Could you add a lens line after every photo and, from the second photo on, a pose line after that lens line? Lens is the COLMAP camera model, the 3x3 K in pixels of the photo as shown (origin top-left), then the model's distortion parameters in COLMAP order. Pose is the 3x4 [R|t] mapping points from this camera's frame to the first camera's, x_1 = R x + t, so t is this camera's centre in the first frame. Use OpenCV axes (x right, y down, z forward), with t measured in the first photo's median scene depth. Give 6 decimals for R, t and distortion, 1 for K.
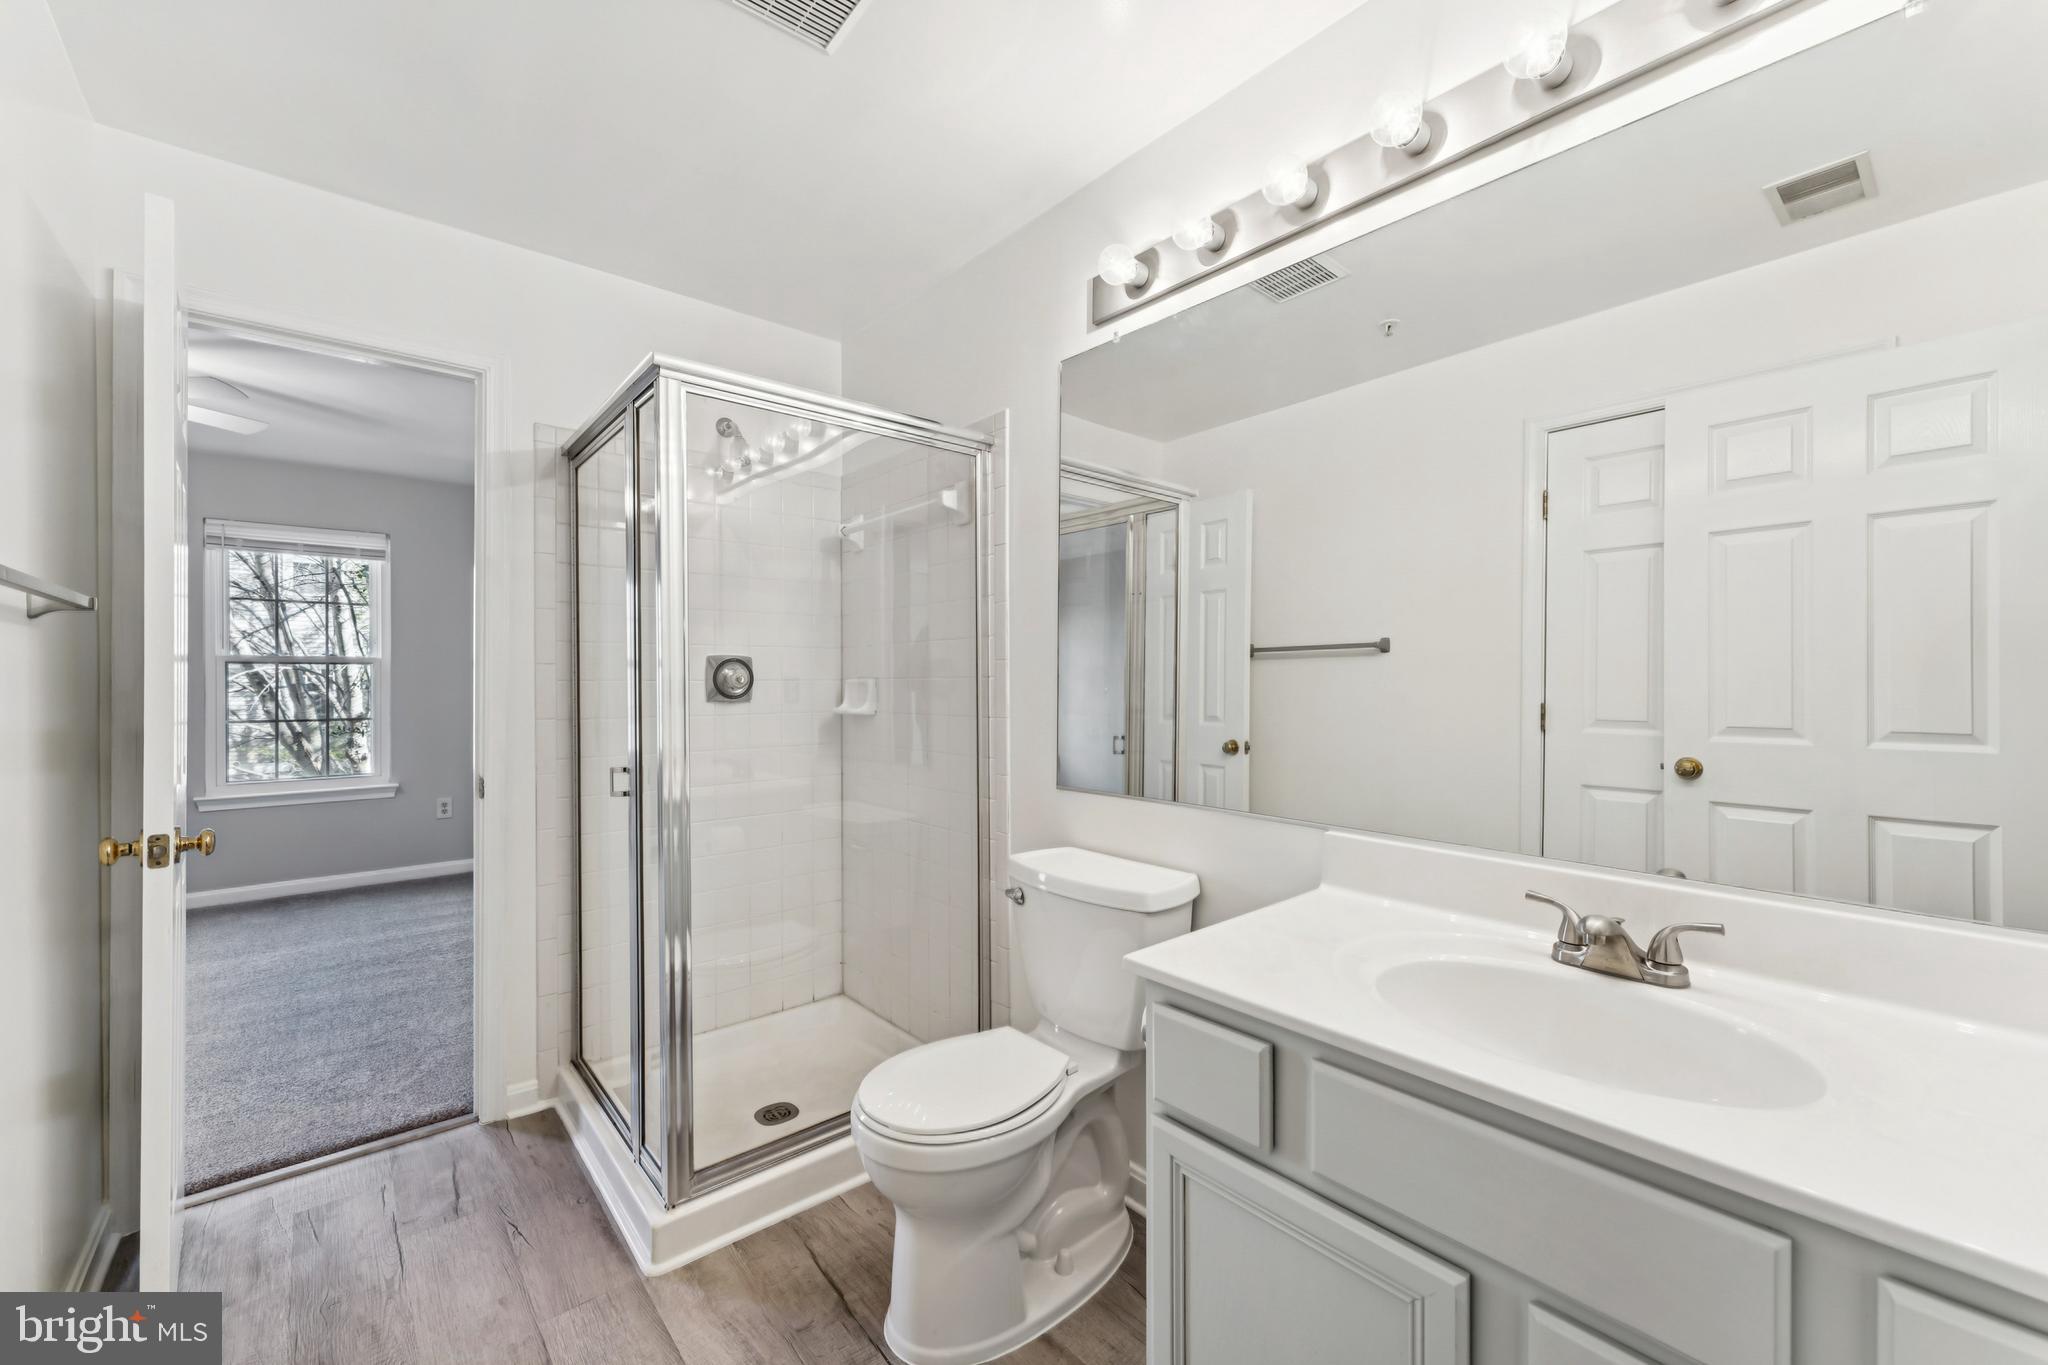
lens RADIAL K [[840.7, 0, 1028.2], [0, 840.7, 689.7], [0, 0, 1]] dist [0.009889, 0.000066]
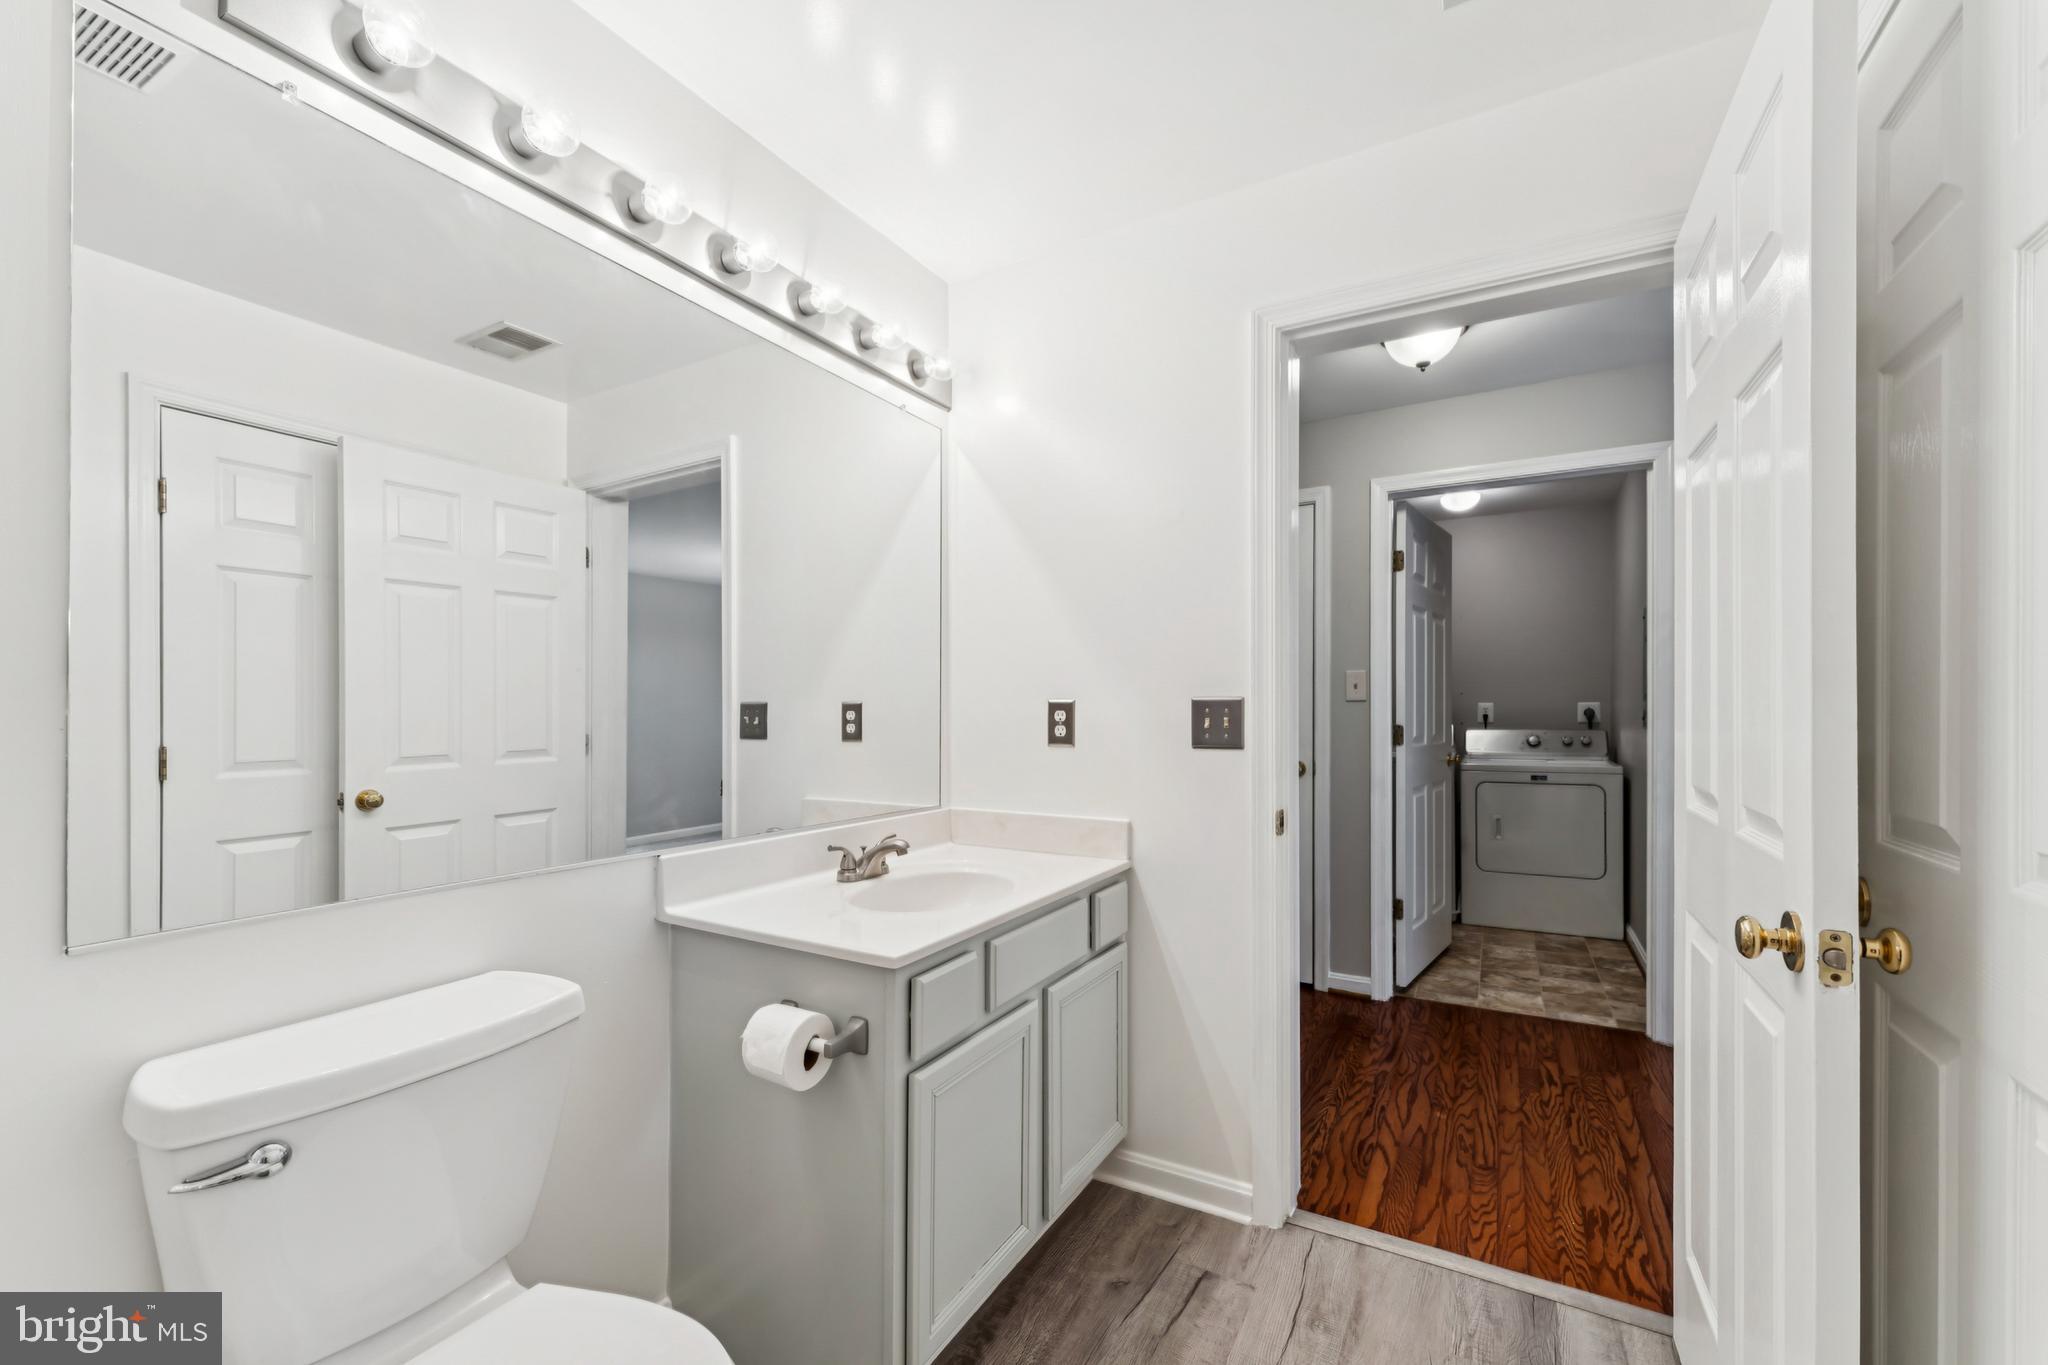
lens RADIAL K [[841.7, 0, 1042.7], [0, 841.7, 735.9], [0, 0, 1]] dist [0.000713, 0.000148]
pose [[-0.367125, -0.027802, 0.929756, -0.488479], [0.020315, 0.999075, 0.037896, -0.008660], [-0.929950, 0.032801, -0.366221, 0.602210]]
